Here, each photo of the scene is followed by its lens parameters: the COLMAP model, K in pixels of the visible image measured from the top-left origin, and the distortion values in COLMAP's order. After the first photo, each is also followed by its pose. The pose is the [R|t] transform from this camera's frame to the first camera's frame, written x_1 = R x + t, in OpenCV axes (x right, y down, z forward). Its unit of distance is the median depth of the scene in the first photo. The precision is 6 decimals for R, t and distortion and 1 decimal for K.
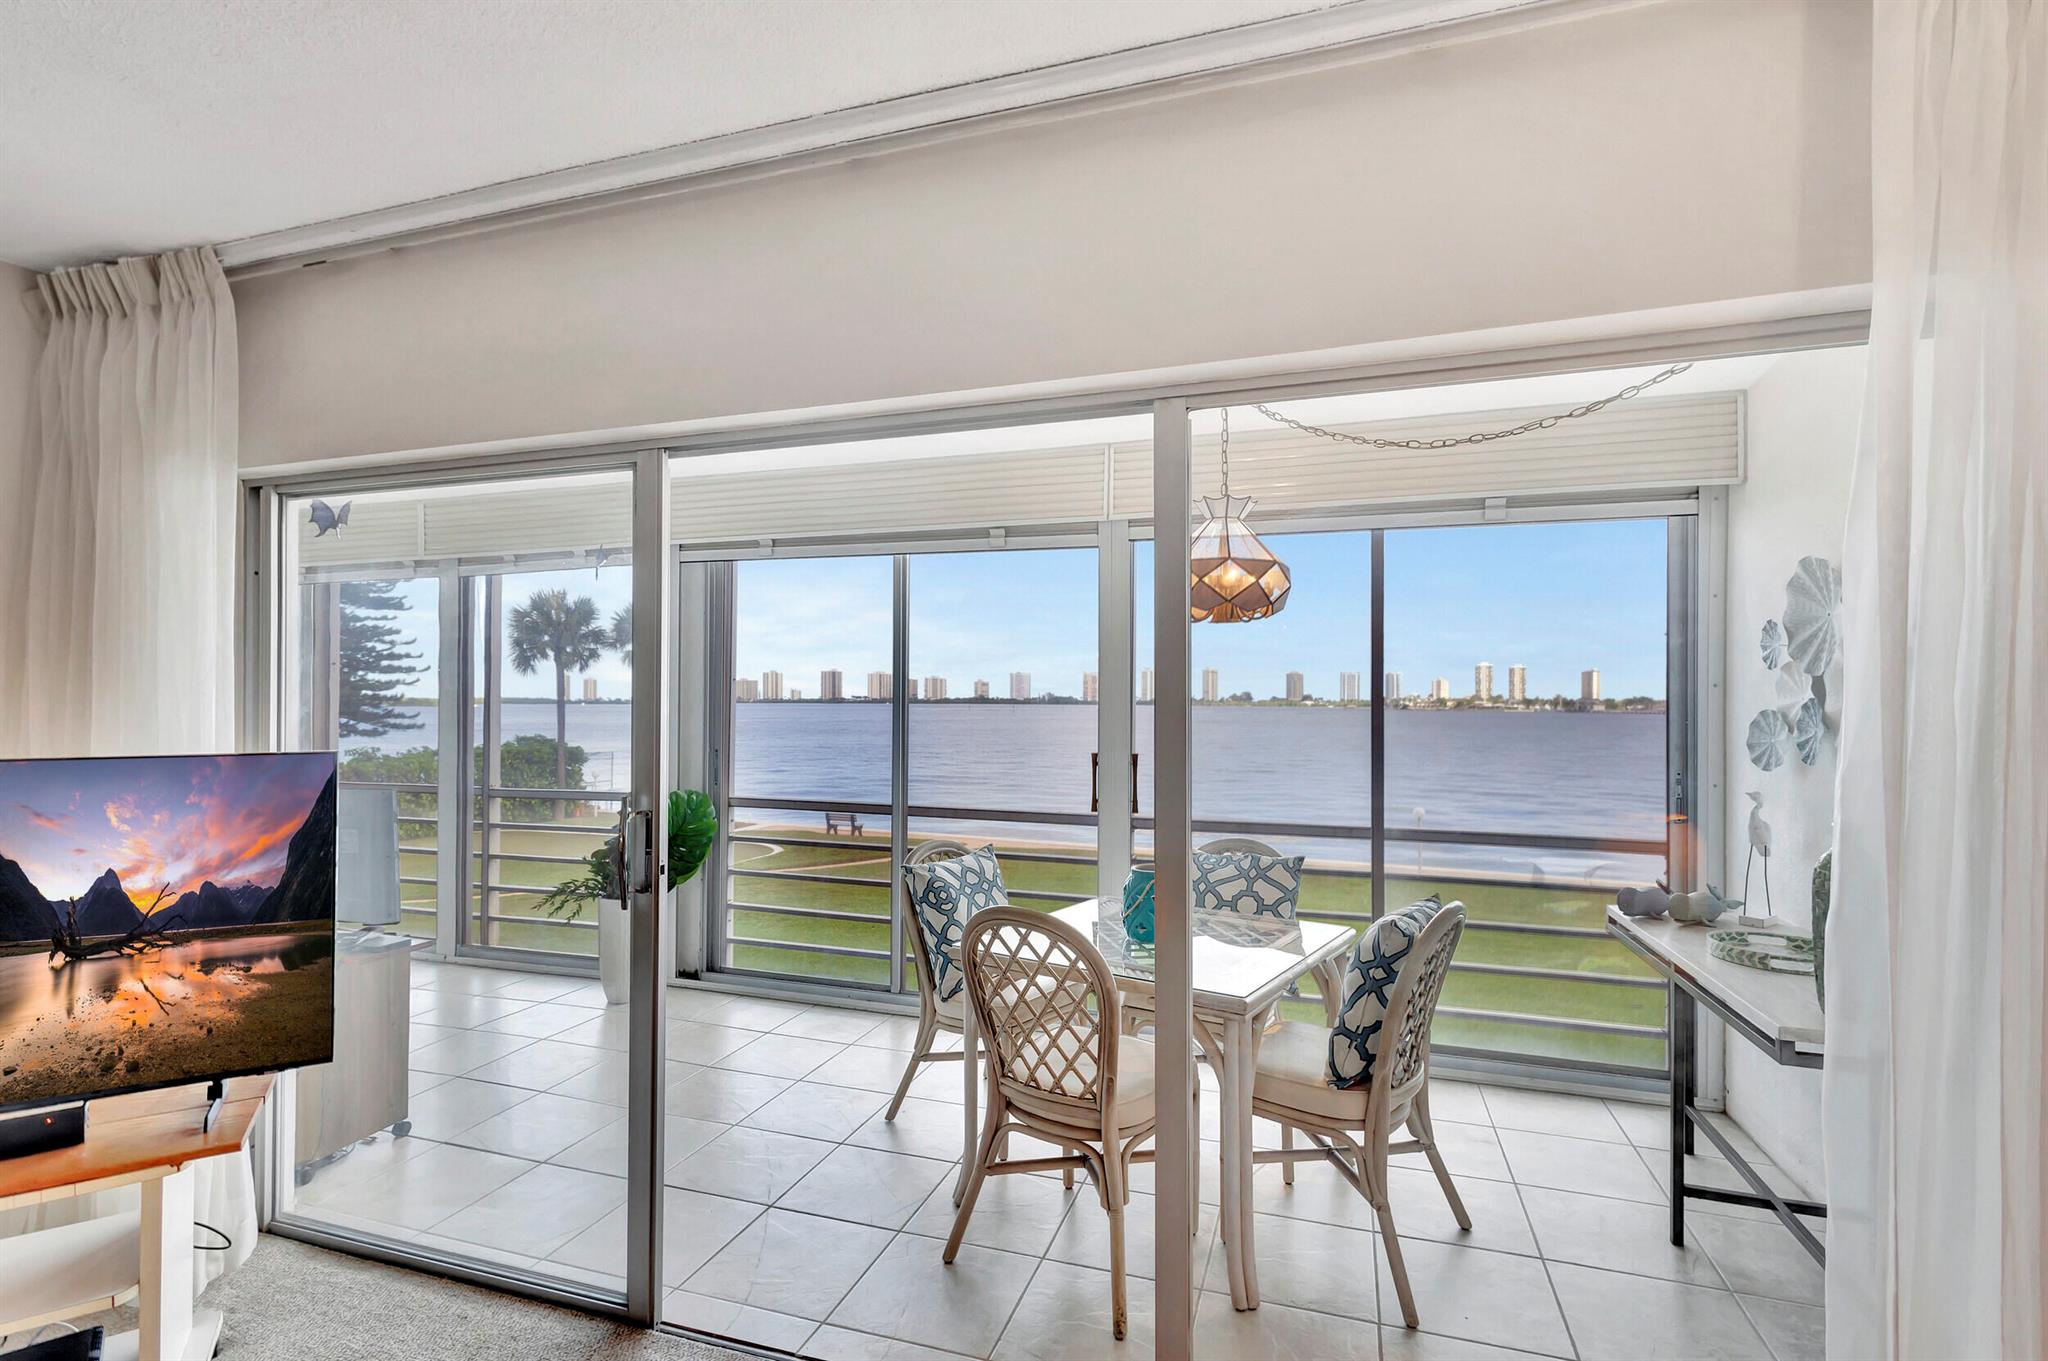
lens RADIAL K [[999.2, 0, 1006.6], [0, 999.2, 687.8], [0, 0, 1]] dist [0.012826, -0.006734]
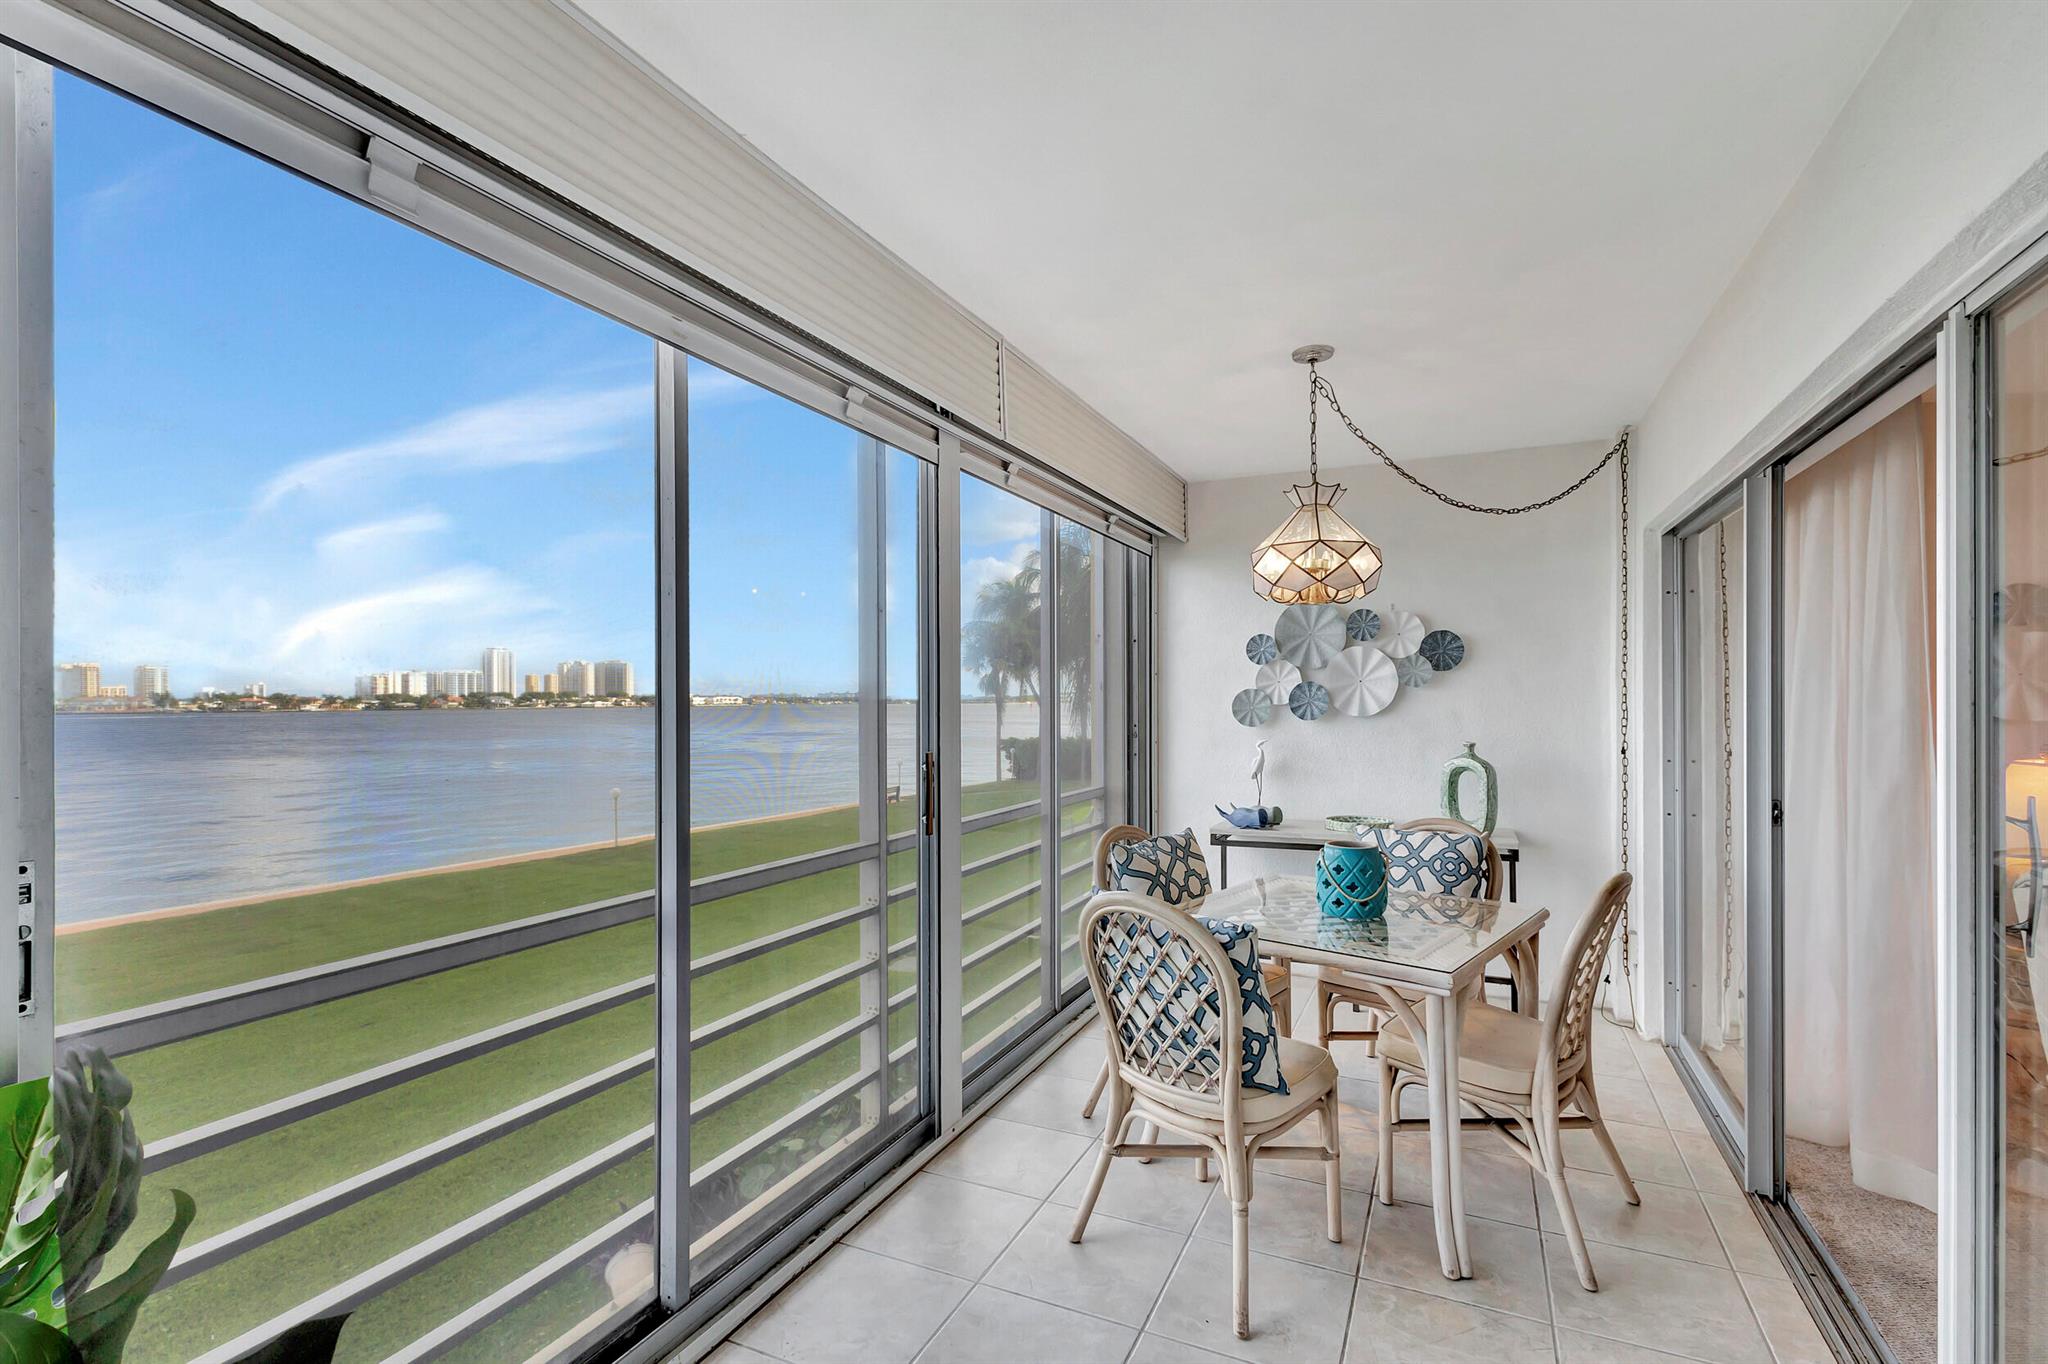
lens RADIAL K [[952.5, 0, 1031.3], [0, 952.5, 687.8], [0, 0, 1]] dist [0.014366, -0.003840]
pose [[0.109652, 0.006847, 0.993946, -0.735561], [-0.006619, 0.999959, -0.006158, 0.028807], [-0.993948, -0.005904, 0.109693, 1.077679]]
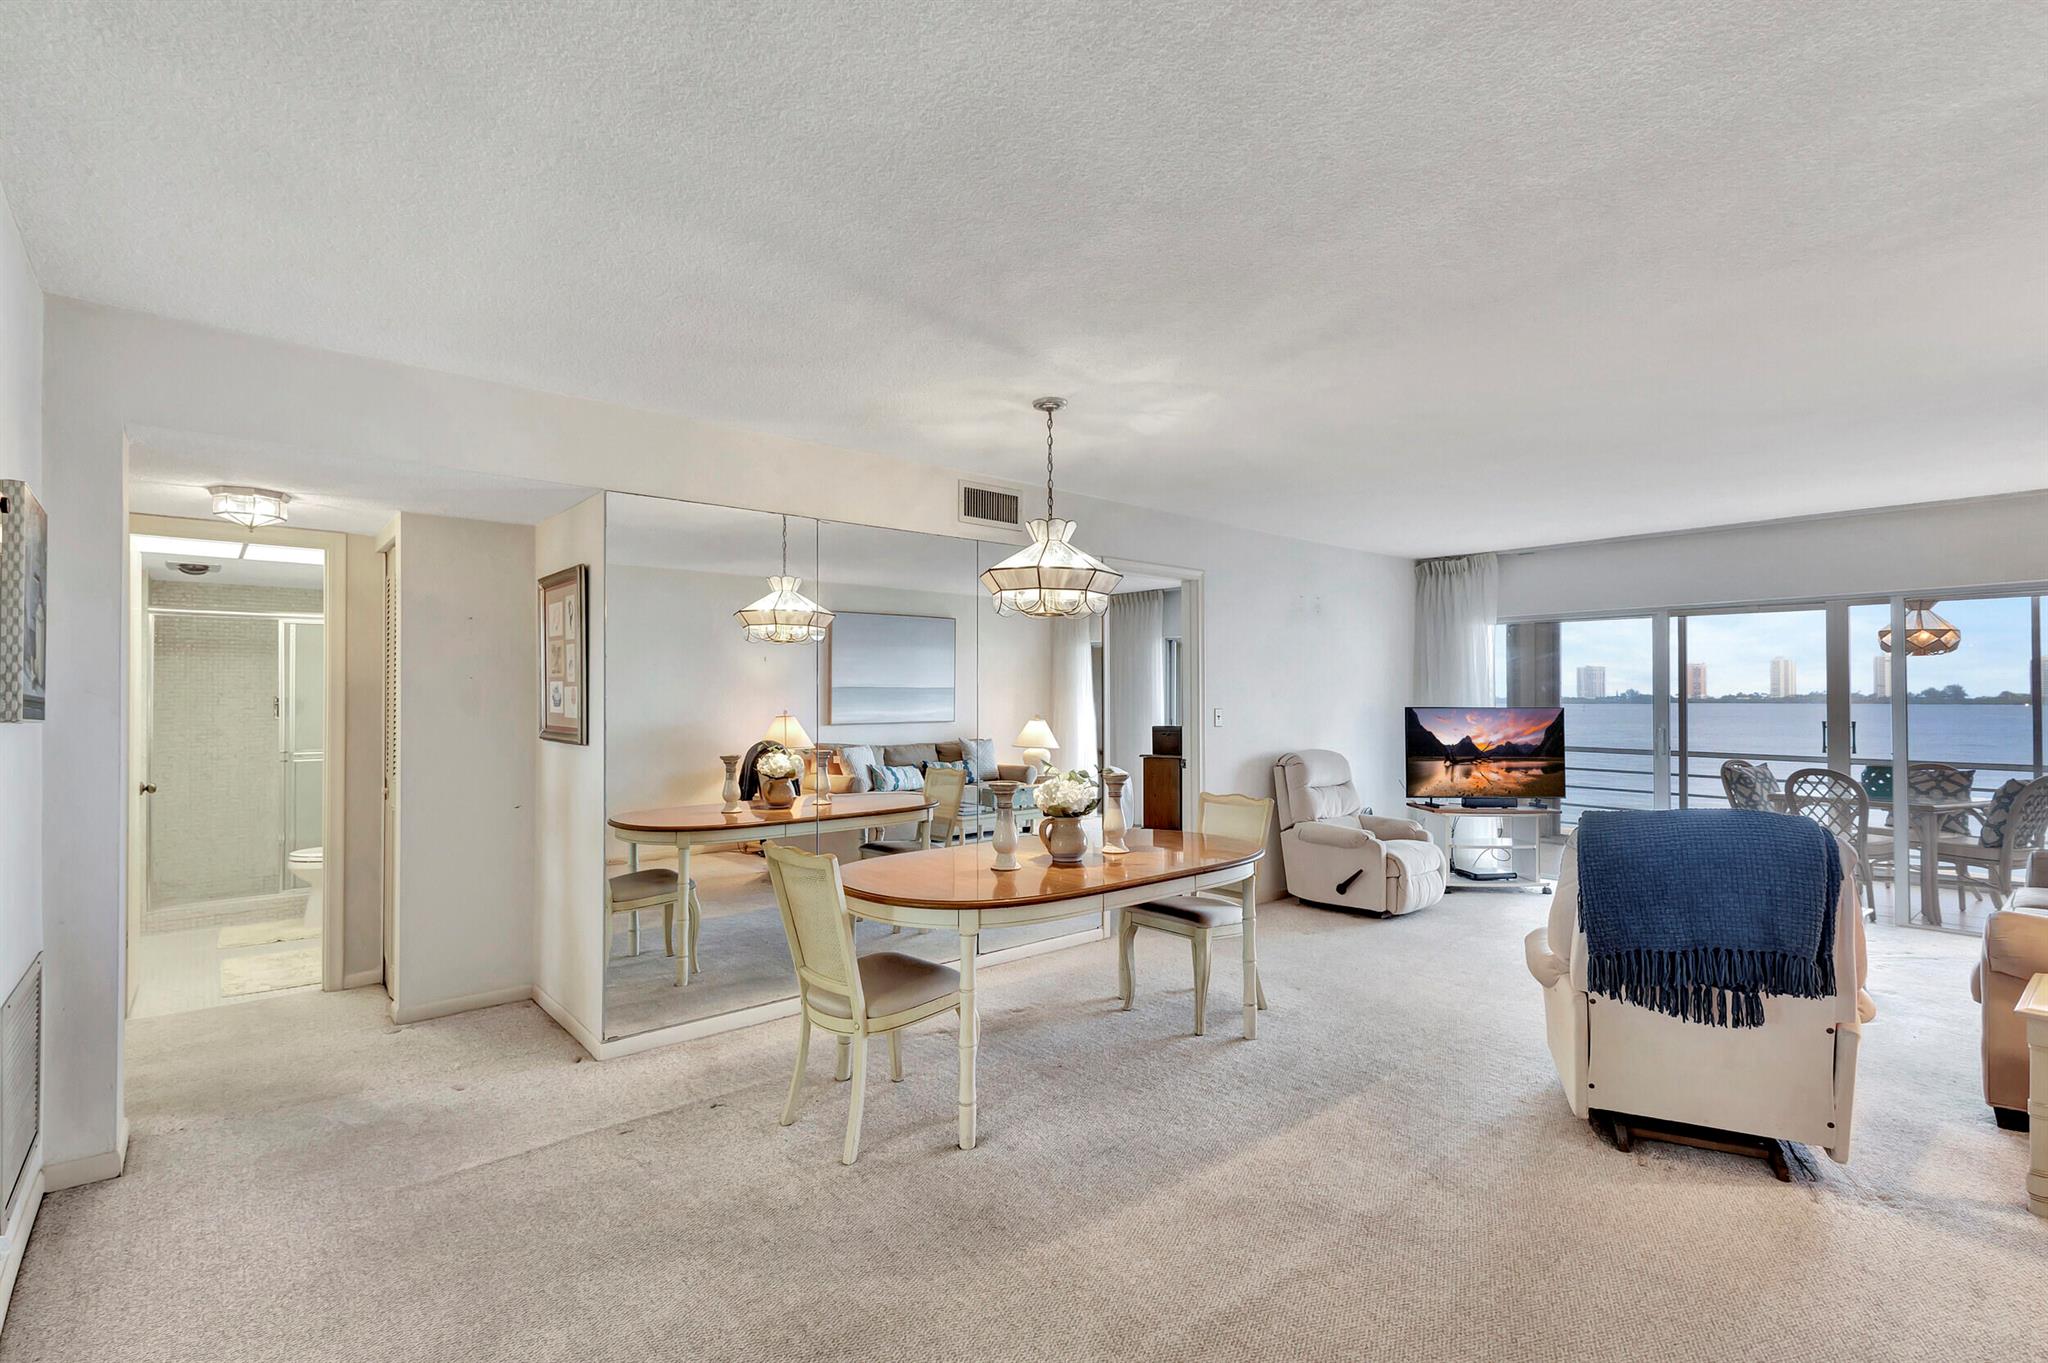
lens RADIAL K [[952.5, 0, 1014.7], [0, 952.5, 684.6], [0, 0, 1]] dist [0.014366, -0.003840]
pose [[0.858374, -0.008061, -0.512961, -0.366586], [0.007787, 0.999966, -0.002684, -0.010647], [0.512965, -0.001691, 0.858408, -1.658258]]
